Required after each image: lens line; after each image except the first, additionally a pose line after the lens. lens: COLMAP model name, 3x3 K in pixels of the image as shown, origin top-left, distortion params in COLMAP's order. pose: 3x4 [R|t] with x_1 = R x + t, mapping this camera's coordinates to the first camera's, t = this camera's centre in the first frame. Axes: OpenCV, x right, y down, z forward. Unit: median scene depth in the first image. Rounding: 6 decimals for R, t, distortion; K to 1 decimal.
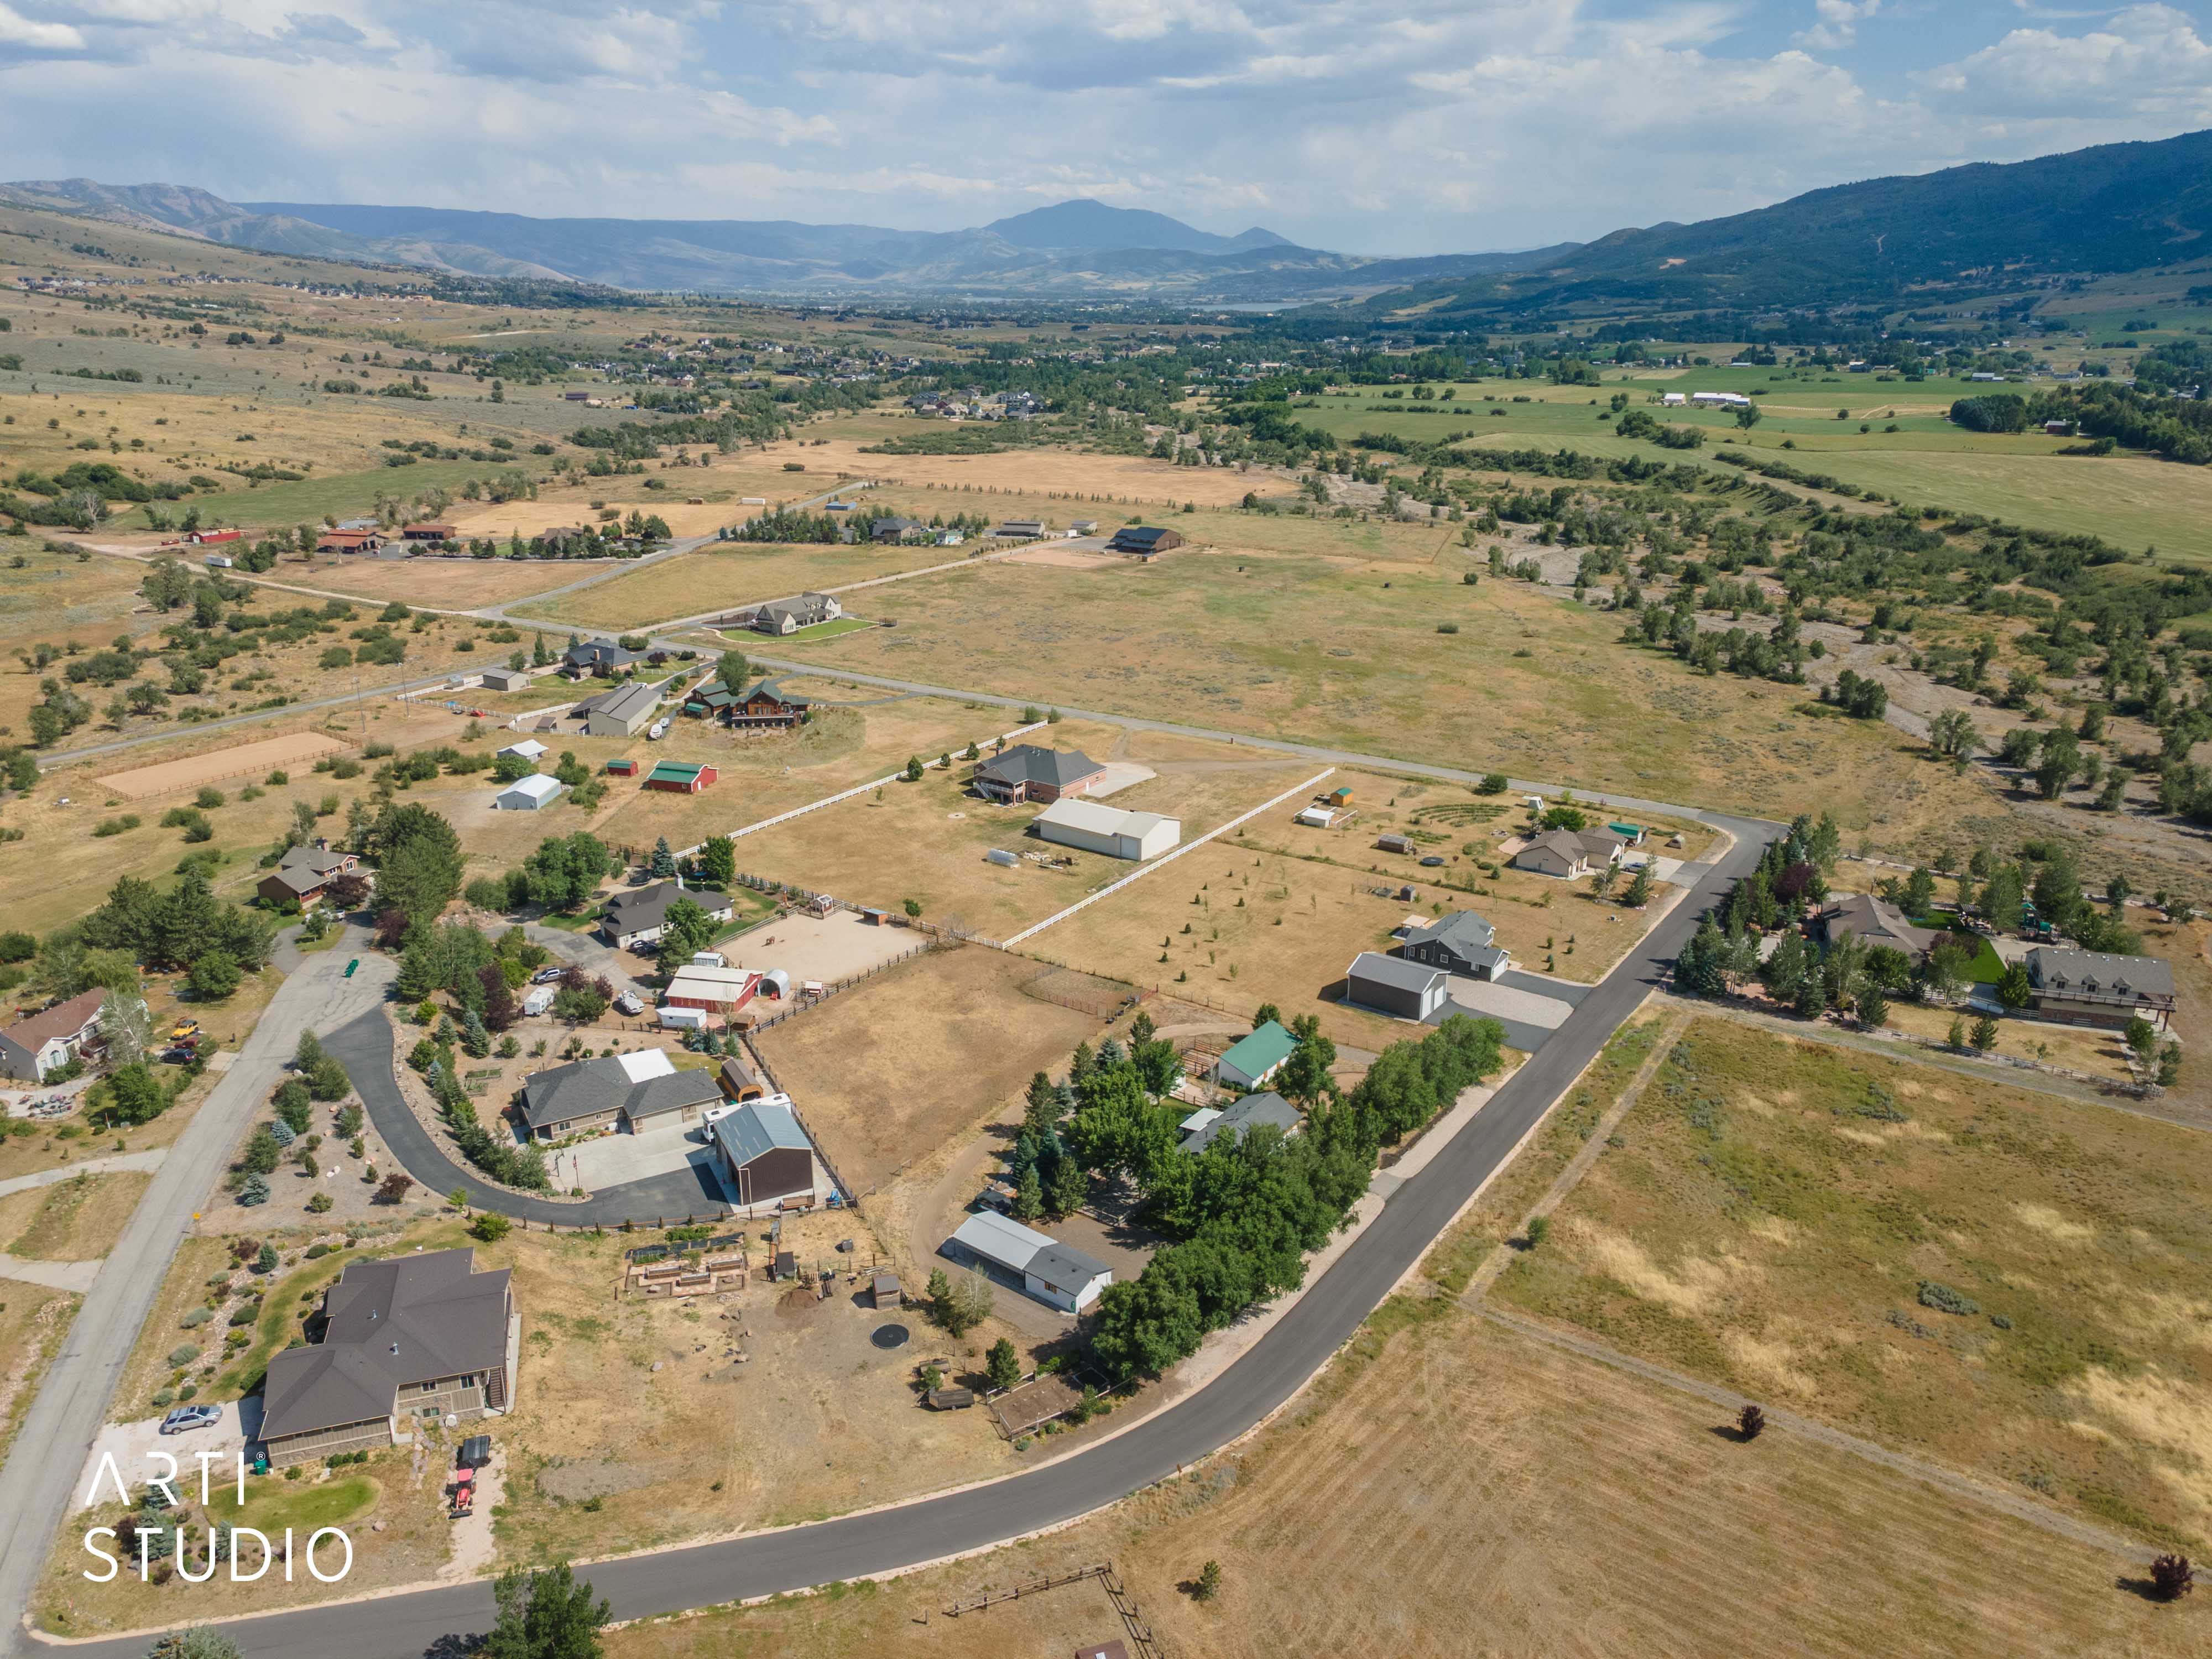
lens RADIAL K [[1623.8, 0, 1079.8], [0, 1623.8, 827.1], [0, 0, 1]] dist [0.058277, 0.002114]
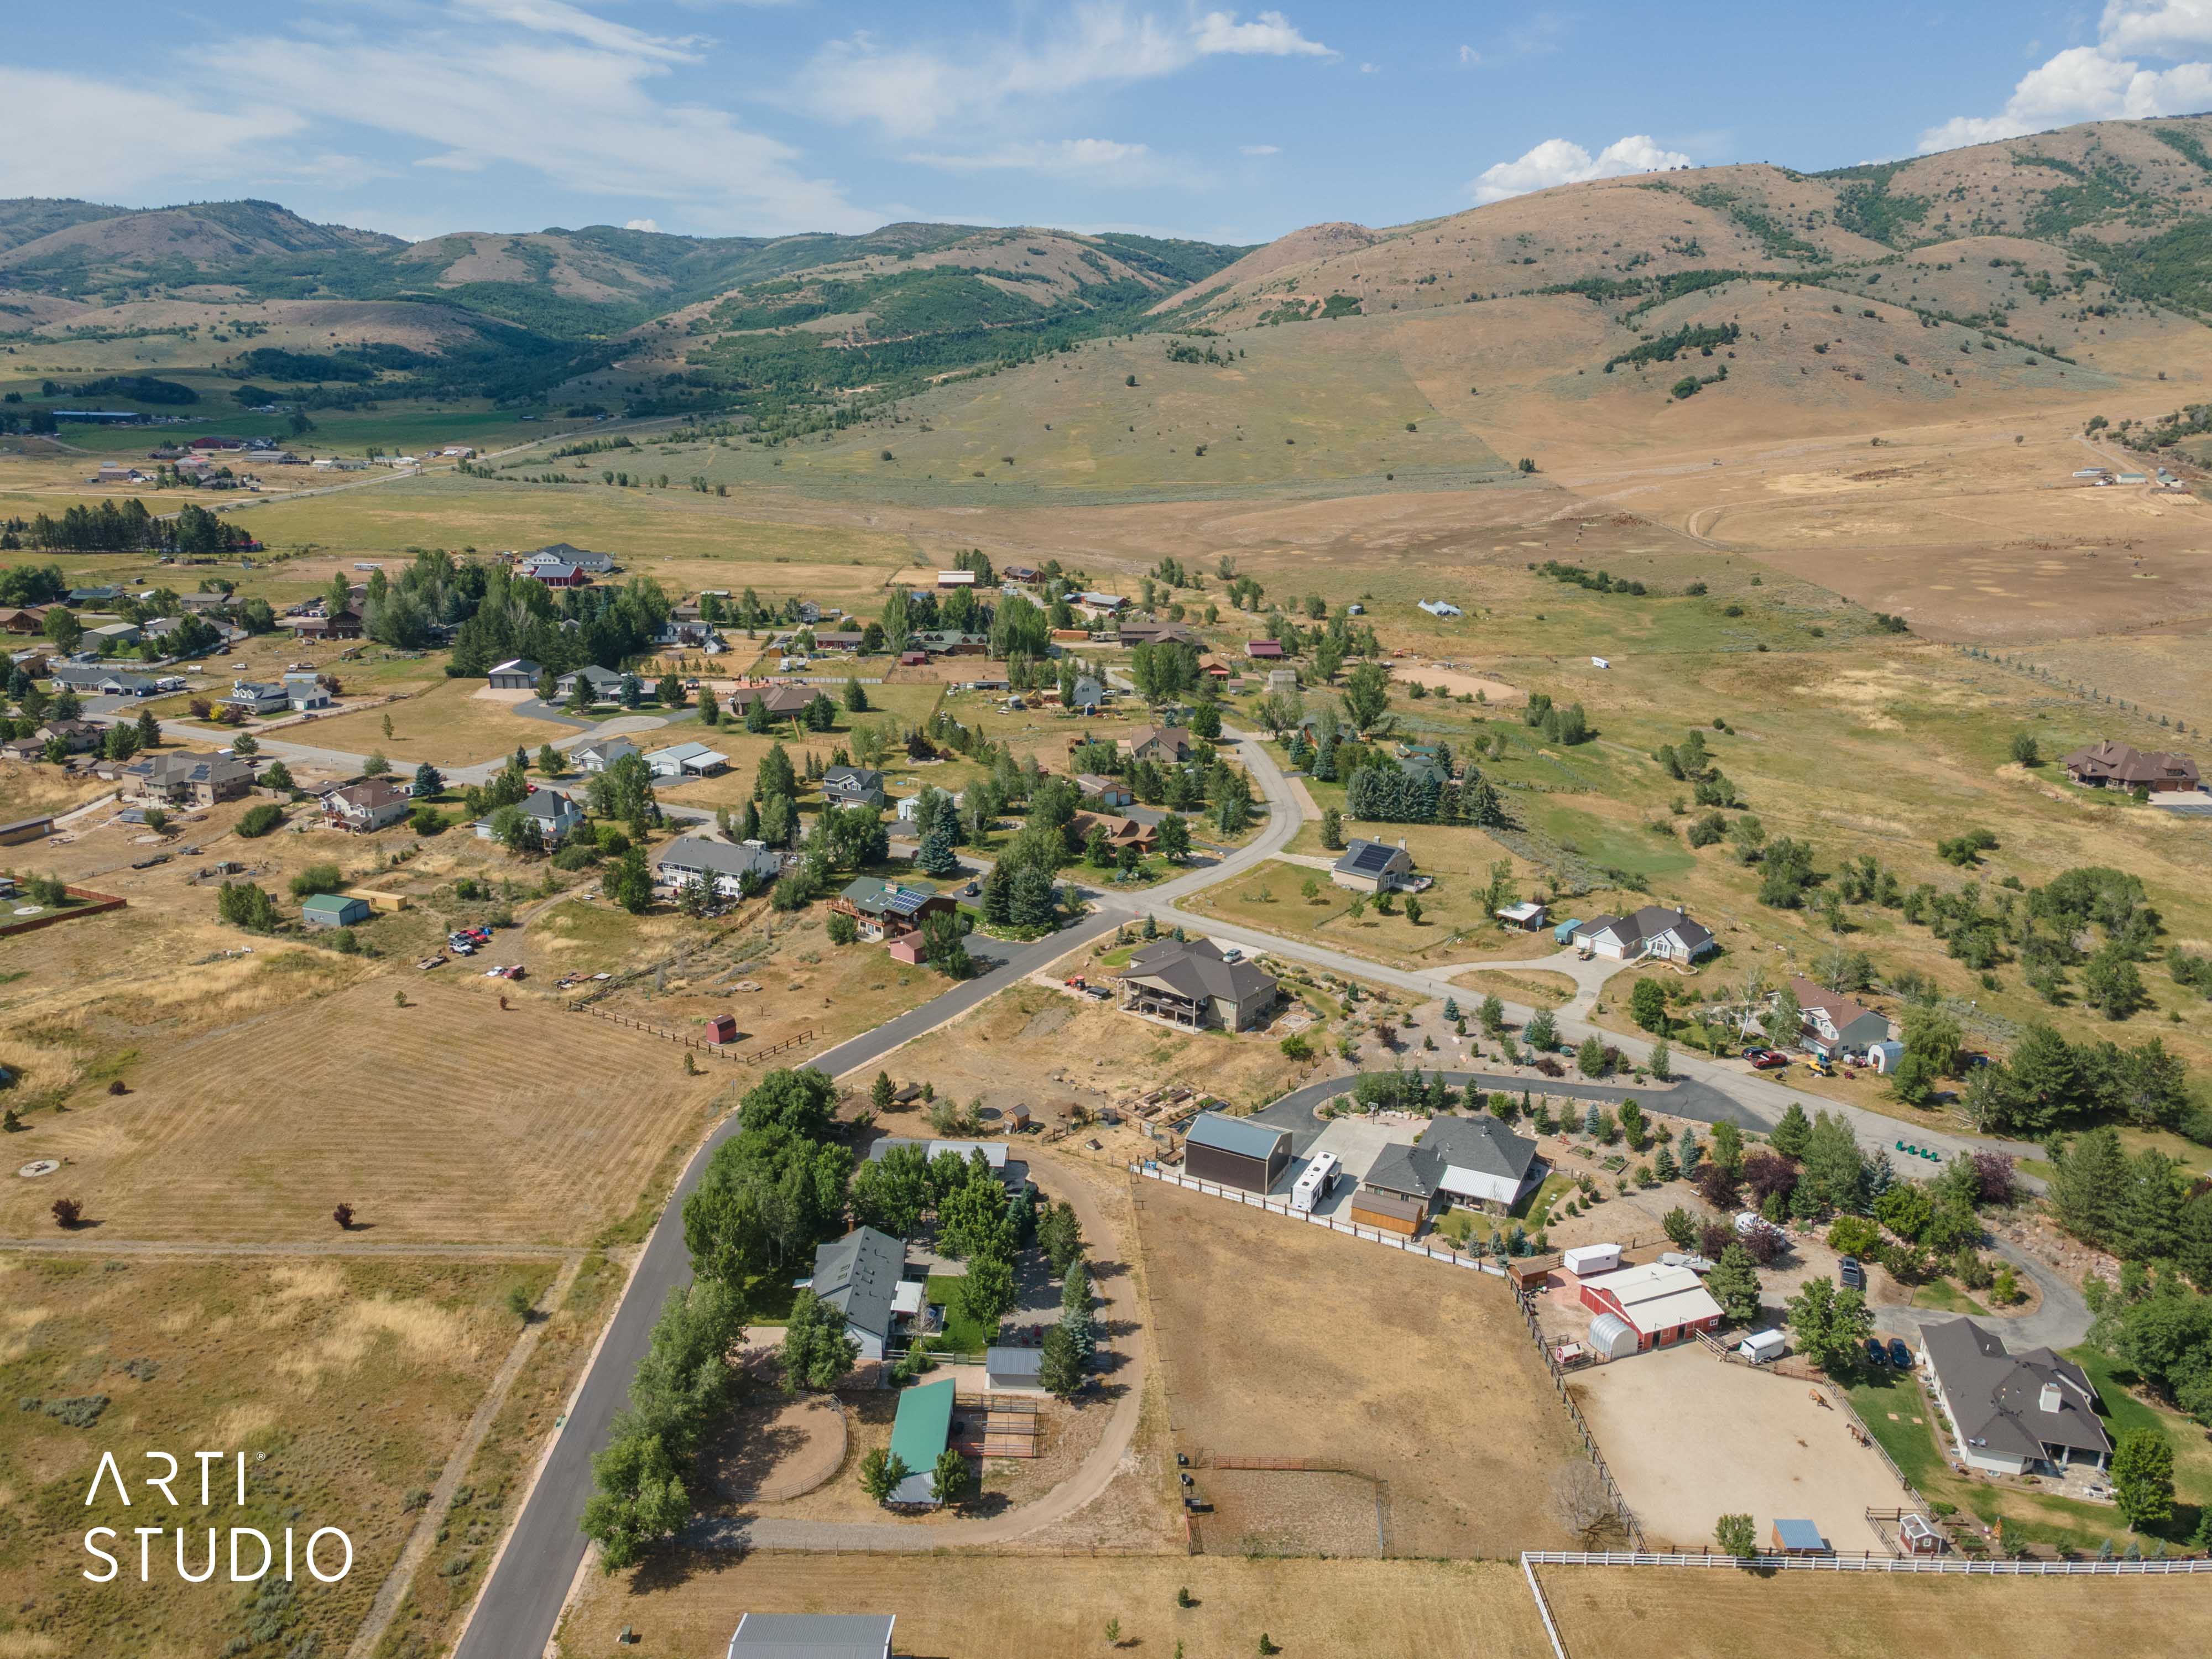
lens RADIAL K [[1596.6, 0, 1079.7], [0, 1596.6, 836.5], [0, 0, 1]] dist [0.041747, 0.000439]
pose [[-0.815446, 0.163975, -0.555121, 0.334678], [-0.192182, 0.827935, 0.526867, -0.382861], [0.545998, 0.536316, -0.643624, 1.118827]]
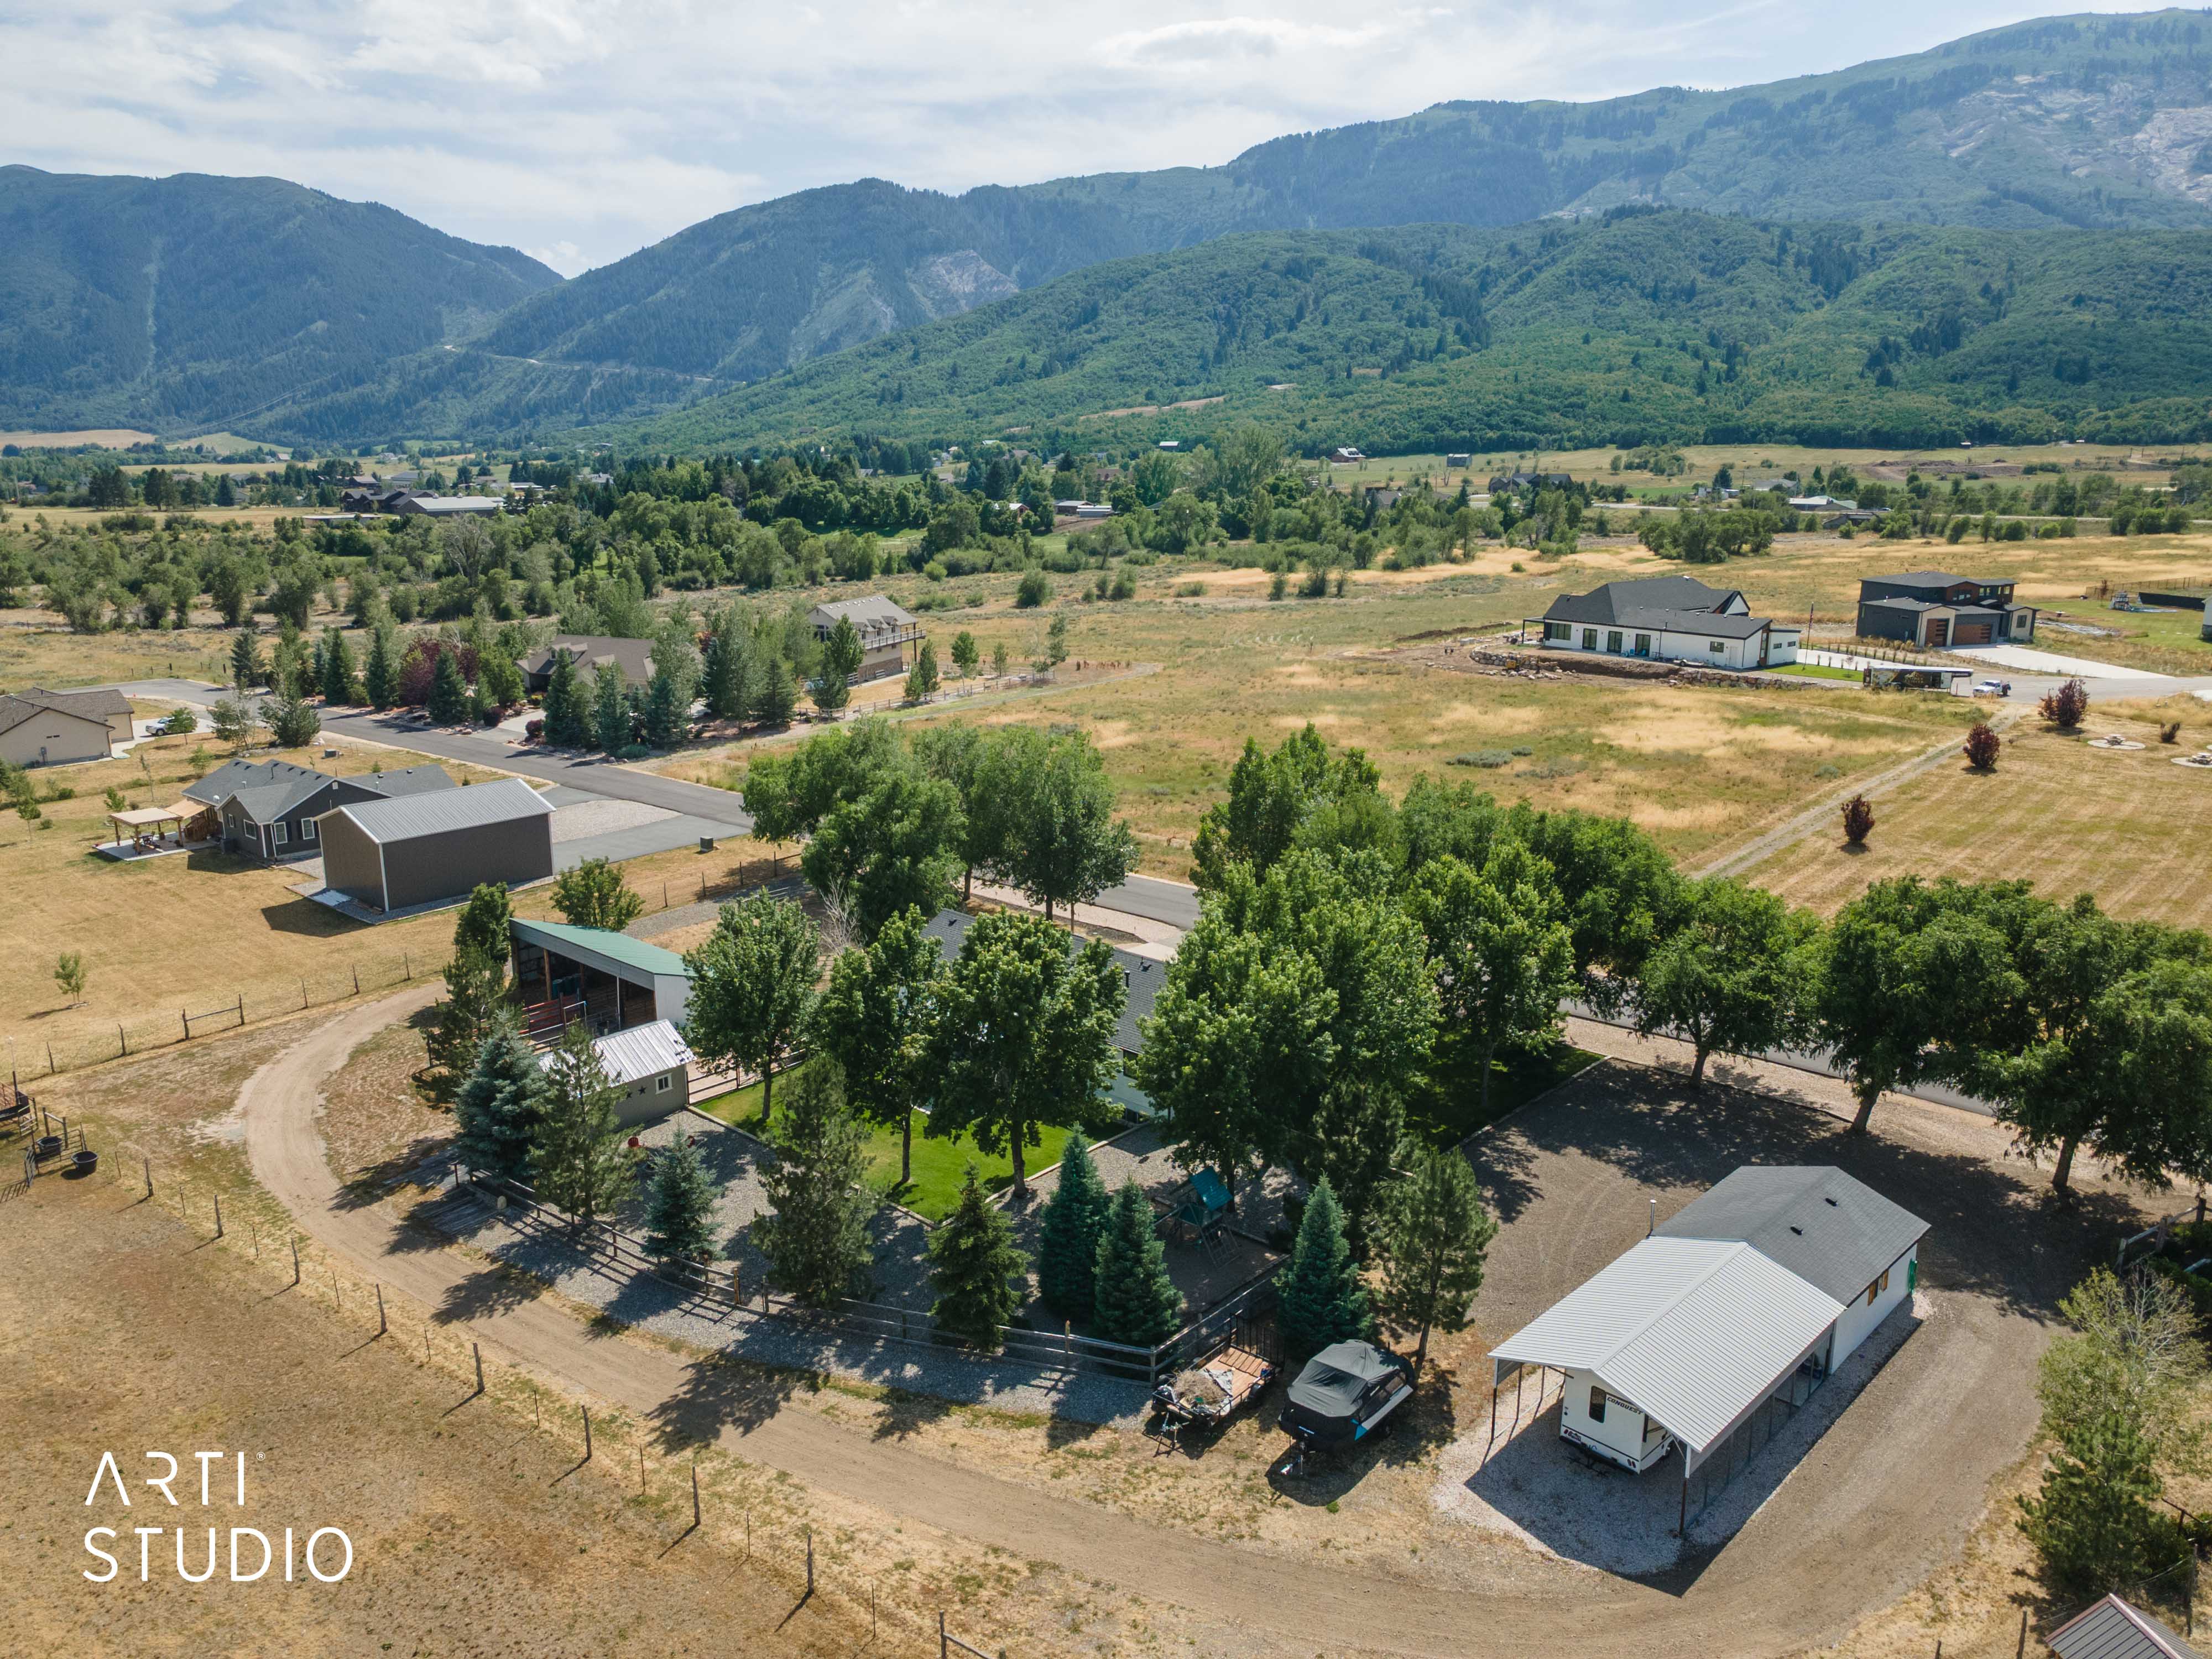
lens RADIAL K [[1621.6, 0, 1093.3], [0, 1621.6, 804.3], [0, 0, 1]] dist [0.029937, 0.030601]
pose [[0.093460, -0.217998, 0.971464, -0.202697], [0.325388, 0.928842, 0.177129, 0.059964], [-0.940951, 0.299548, 0.157743, 0.682099]]
